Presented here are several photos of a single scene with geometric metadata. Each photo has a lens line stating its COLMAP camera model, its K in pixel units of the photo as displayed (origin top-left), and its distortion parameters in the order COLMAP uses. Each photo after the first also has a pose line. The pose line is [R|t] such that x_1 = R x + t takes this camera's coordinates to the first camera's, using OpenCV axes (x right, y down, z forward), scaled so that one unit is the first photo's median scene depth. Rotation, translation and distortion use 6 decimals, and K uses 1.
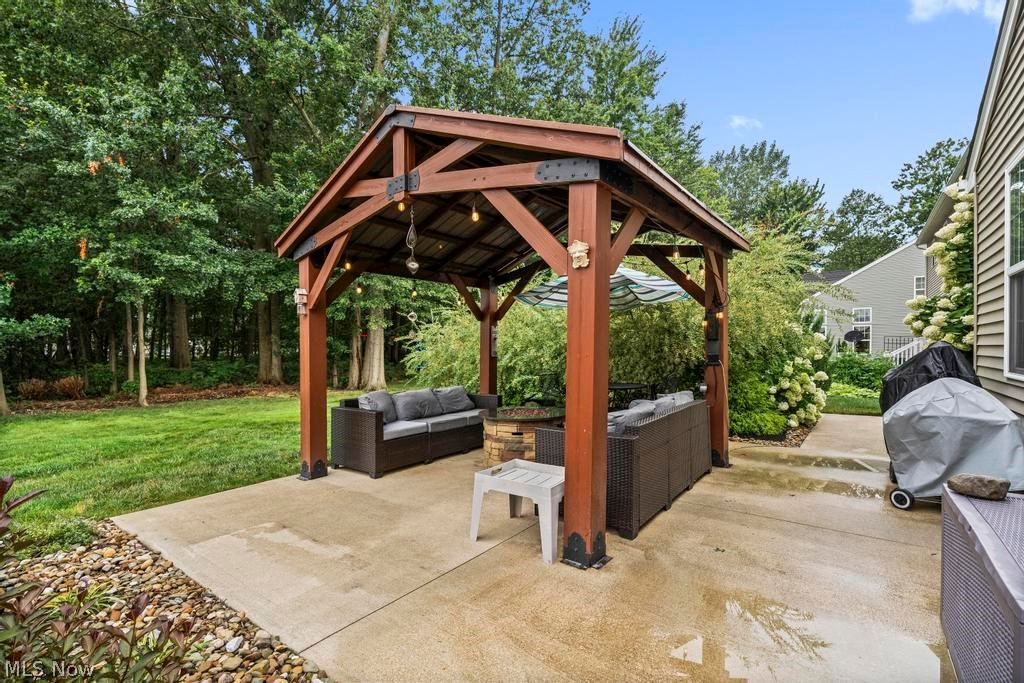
lens RADIAL K [[466.0, 0, 504.5], [0, 466.0, 348.0], [0, 0, 1]] dist [0.002780, -0.000485]
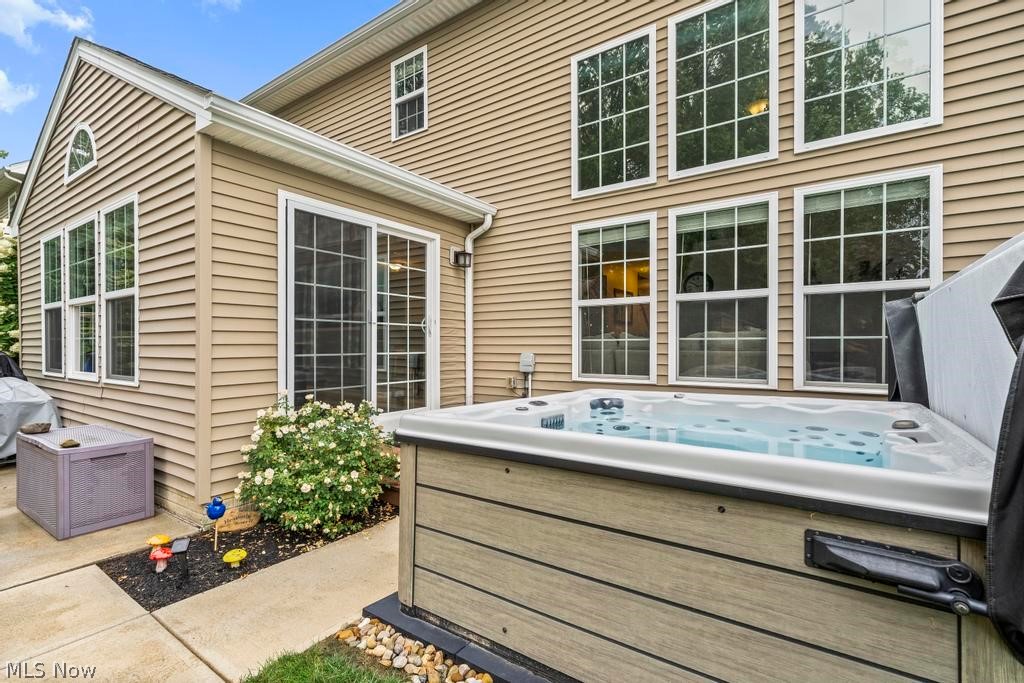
lens RADIAL K [[466.0, 0, 517.6], [0, 466.0, 344.6], [0, 0, 1]] dist [0.002780, -0.000485]
pose [[-0.053013, -0.002675, 0.998590, -0.476057], [0.011267, 0.999931, 0.003277, -0.020530], [-0.998530, 0.011425, -0.052979, -0.416774]]
